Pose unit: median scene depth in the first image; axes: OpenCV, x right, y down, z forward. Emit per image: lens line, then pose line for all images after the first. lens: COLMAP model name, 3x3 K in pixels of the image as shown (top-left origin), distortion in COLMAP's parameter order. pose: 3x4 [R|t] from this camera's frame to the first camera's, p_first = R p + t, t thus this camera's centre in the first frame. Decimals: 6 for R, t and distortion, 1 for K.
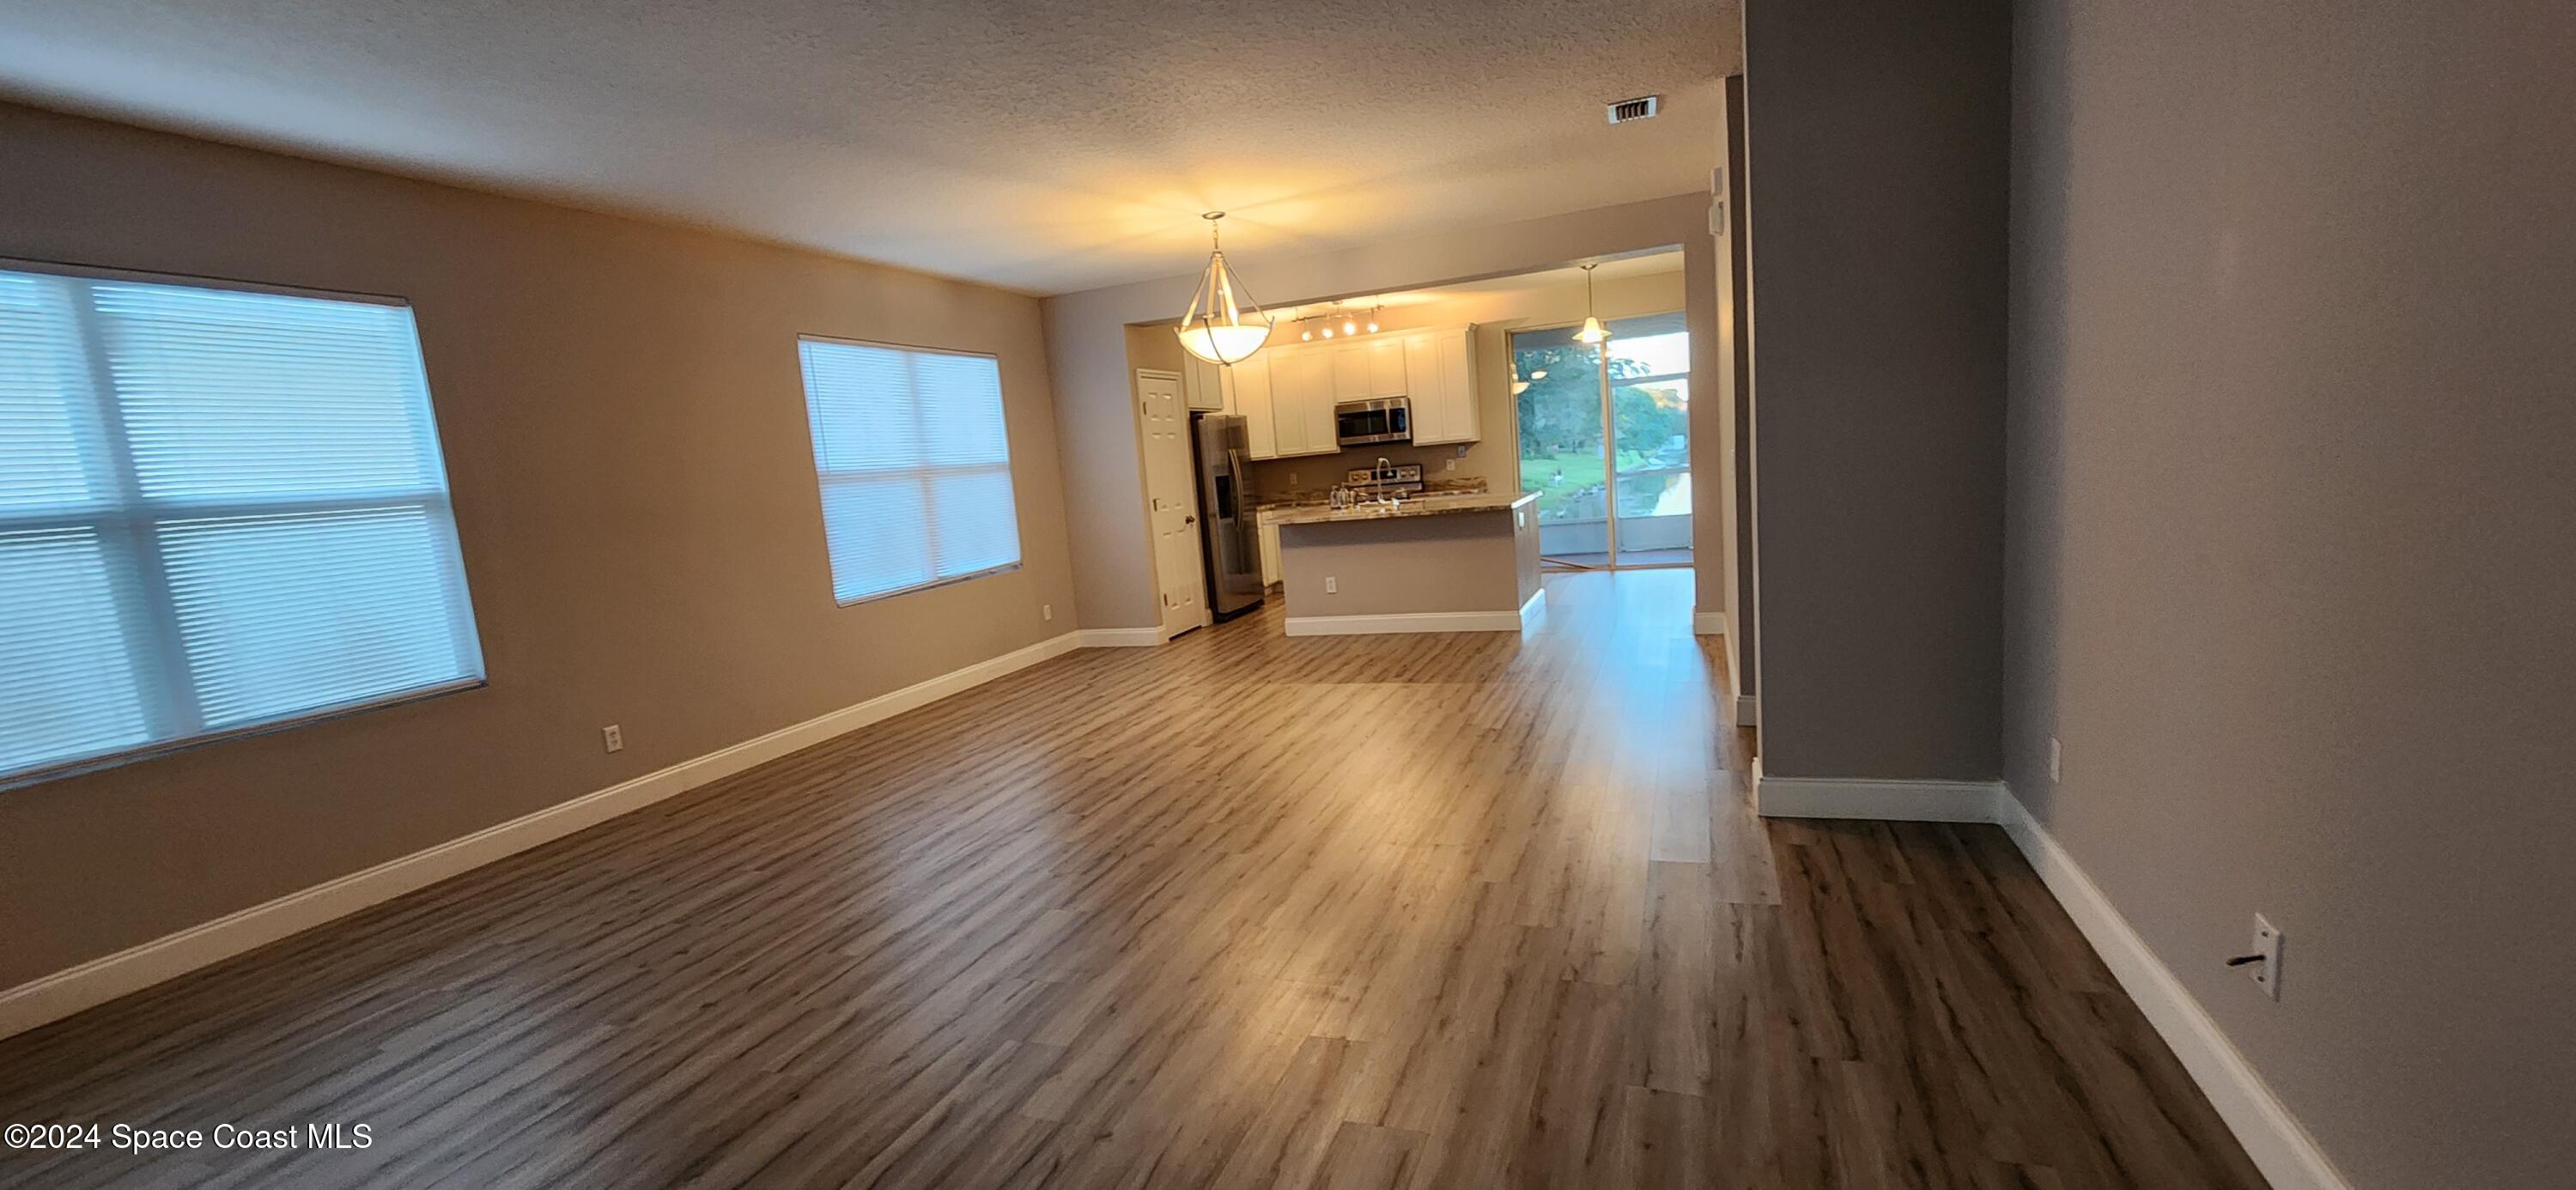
lens RADIAL K [[1057.5, 0, 1285.2], [0, 1057.5, 613.4], [0, 0, 1]] dist [-0.001526, -0.000029]
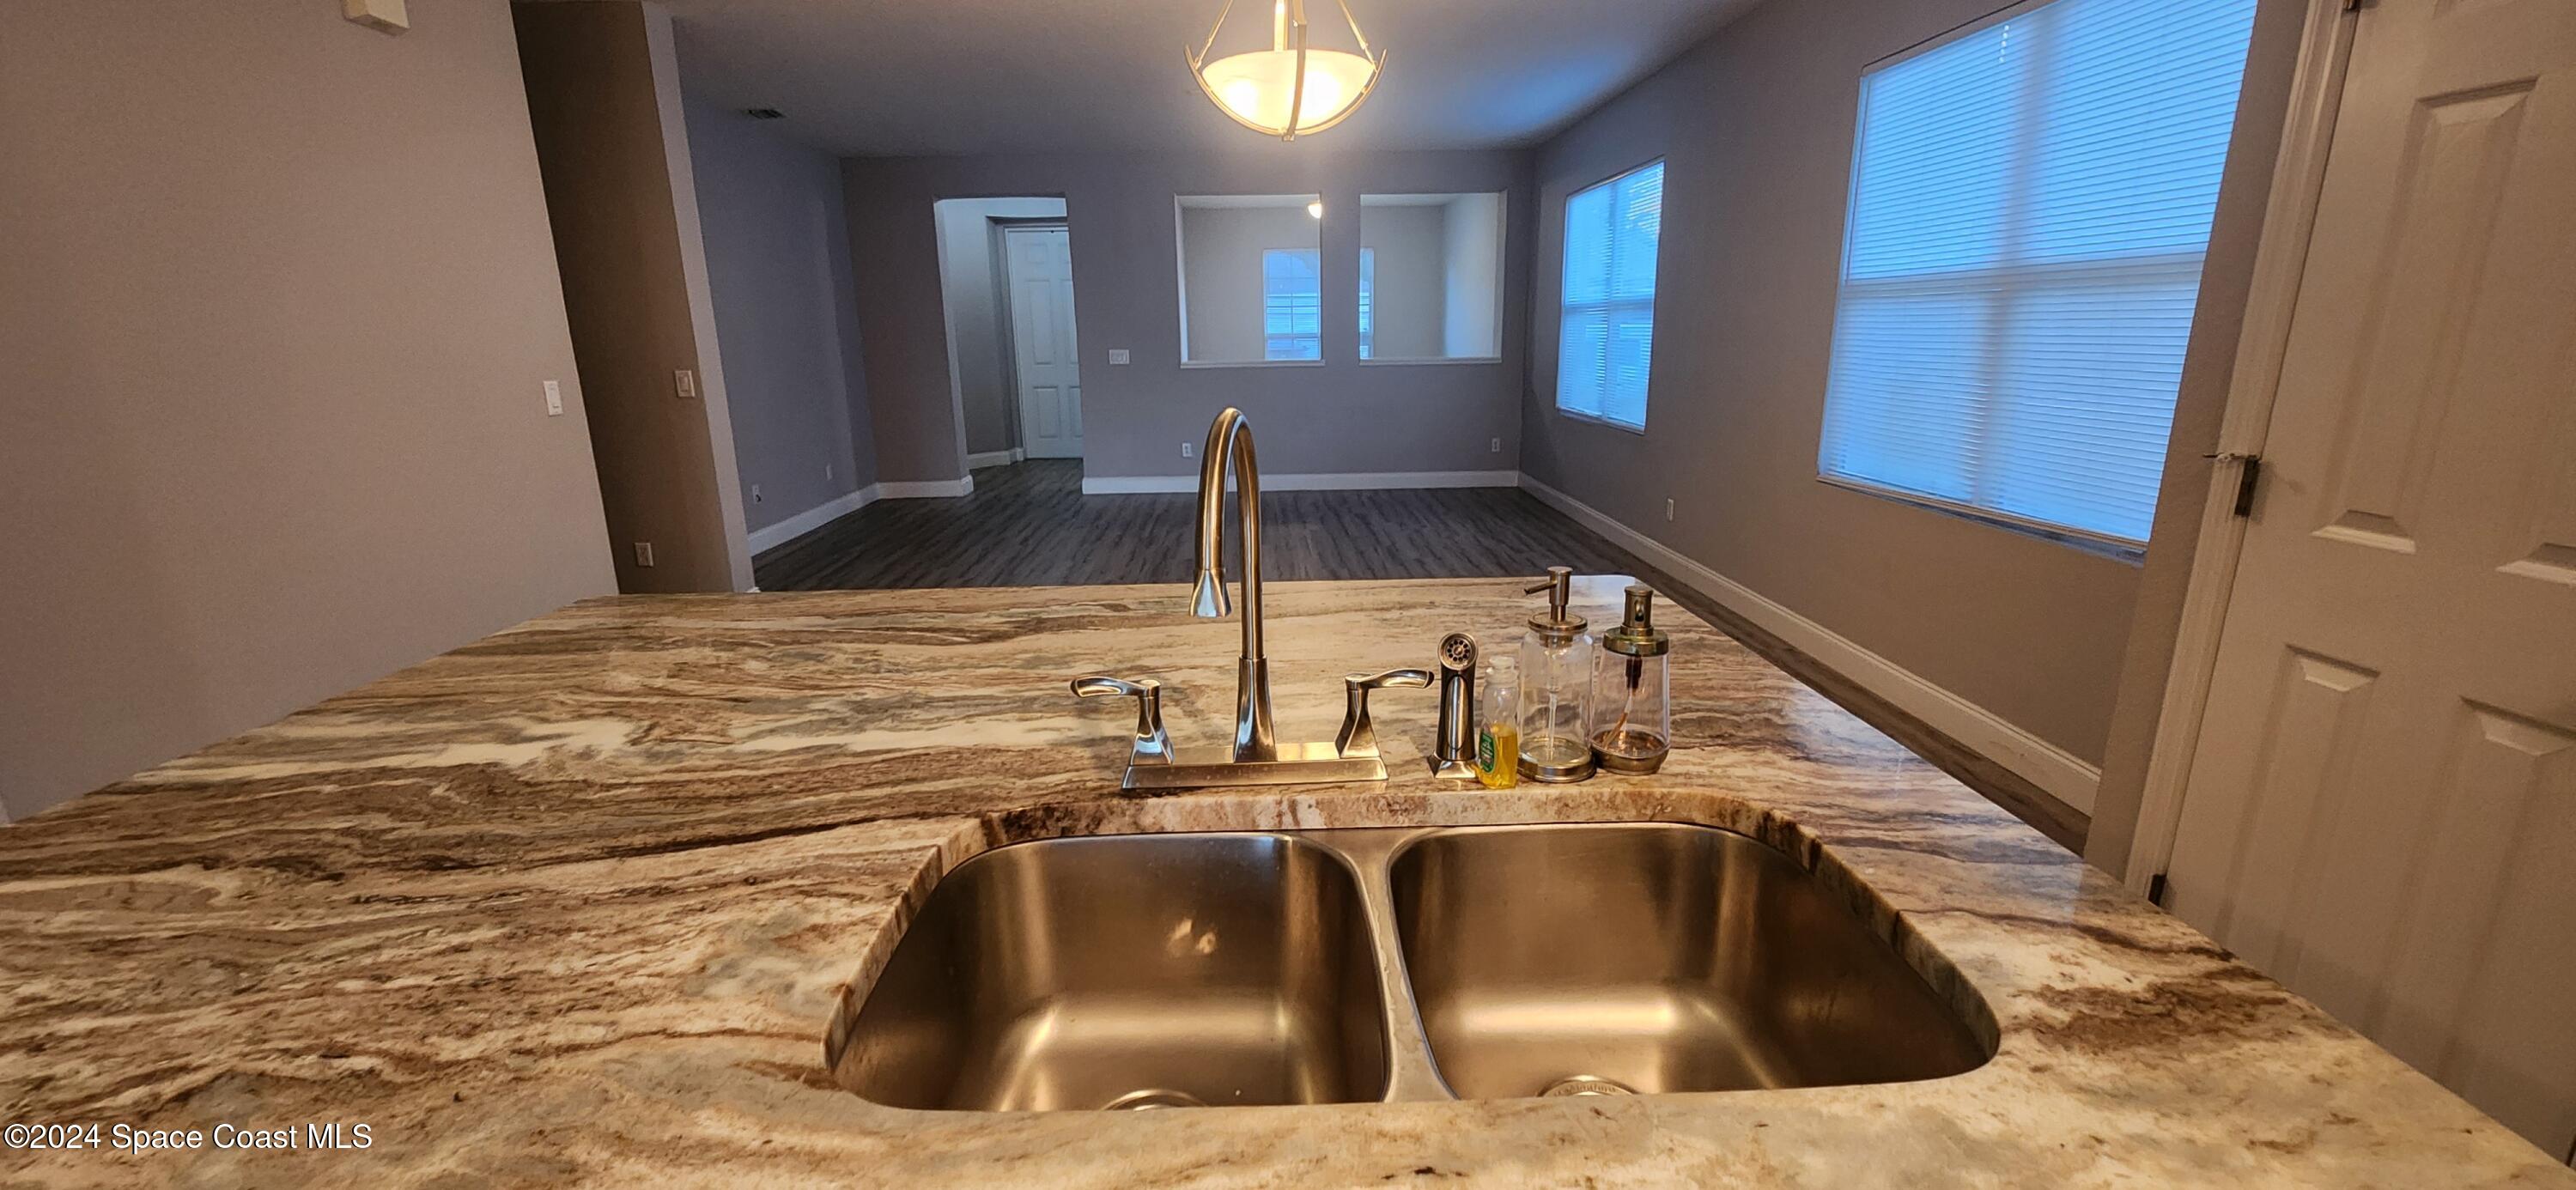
lens RADIAL K [[1057.5, 0, 1285.2], [0, 1057.5, 613.4], [0, 0, 1]] dist [-0.001526, -0.000029]
pose [[-0.915768, 0.196764, -0.350219, 0.198103], [0.036927, 0.909366, 0.414354, -0.263728], [0.400007, 0.366520, -0.840034, 1.685623]]
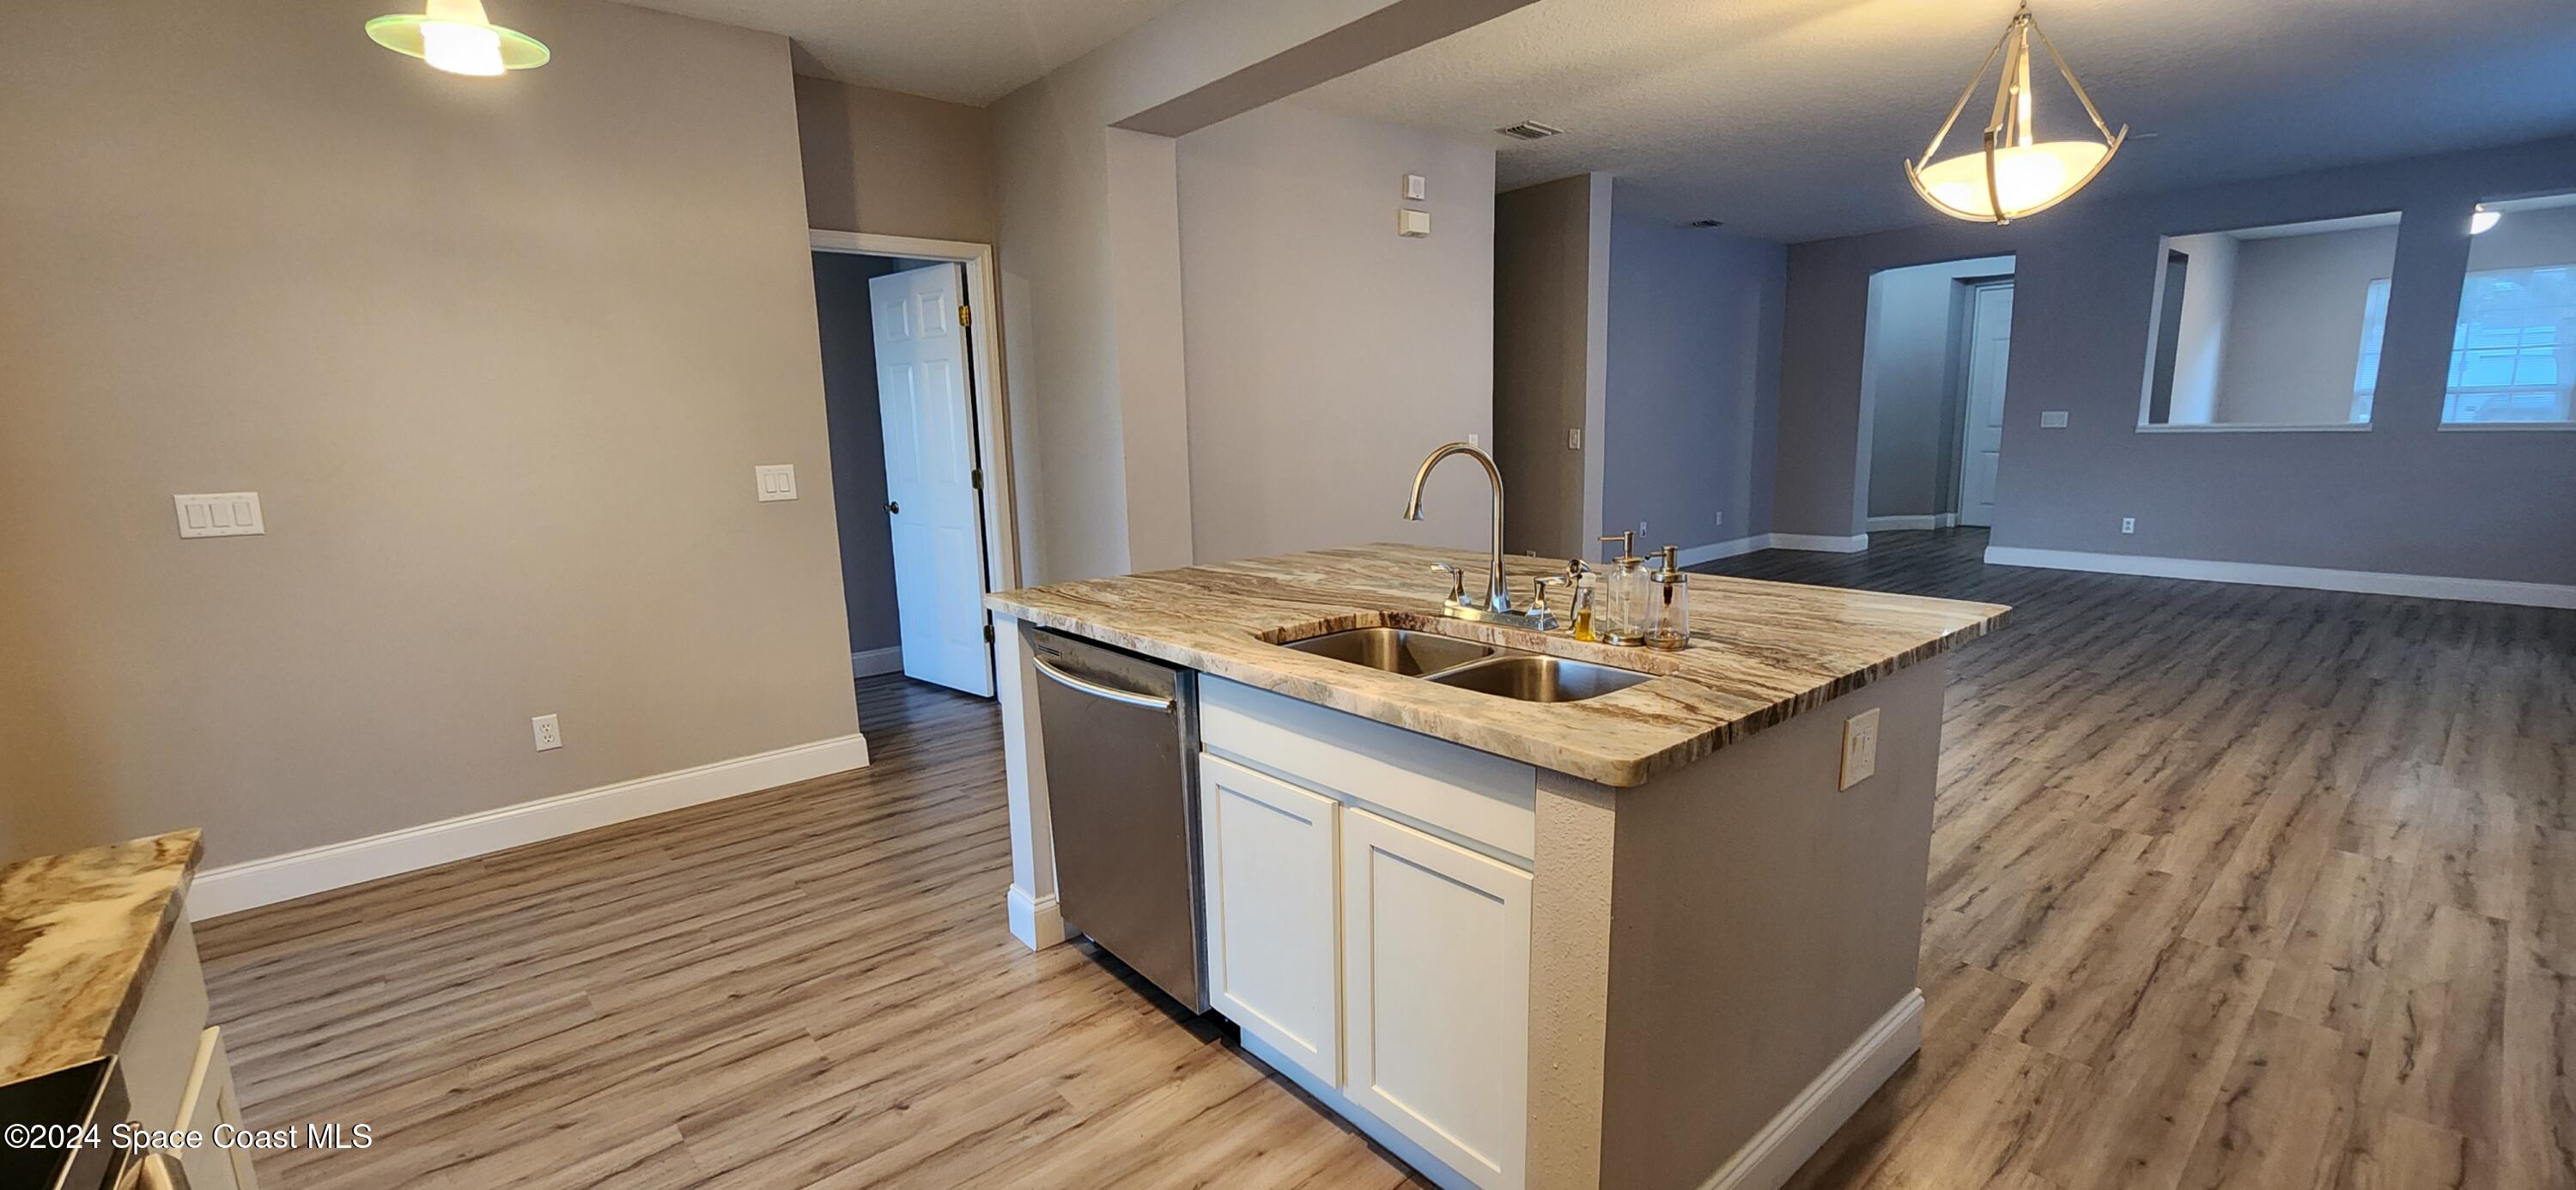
lens RADIAL K [[1051.8, 0, 1282.3], [0, 1051.8, 618.9], [0, 0, 1]] dist [-0.000428, -0.000585]
pose [[-0.872452, 0.019188, 0.488324, 0.016602], [0.171292, 0.947846, 0.268790, -0.277939], [-0.457698, 0.318152, -0.830236, 1.898484]]
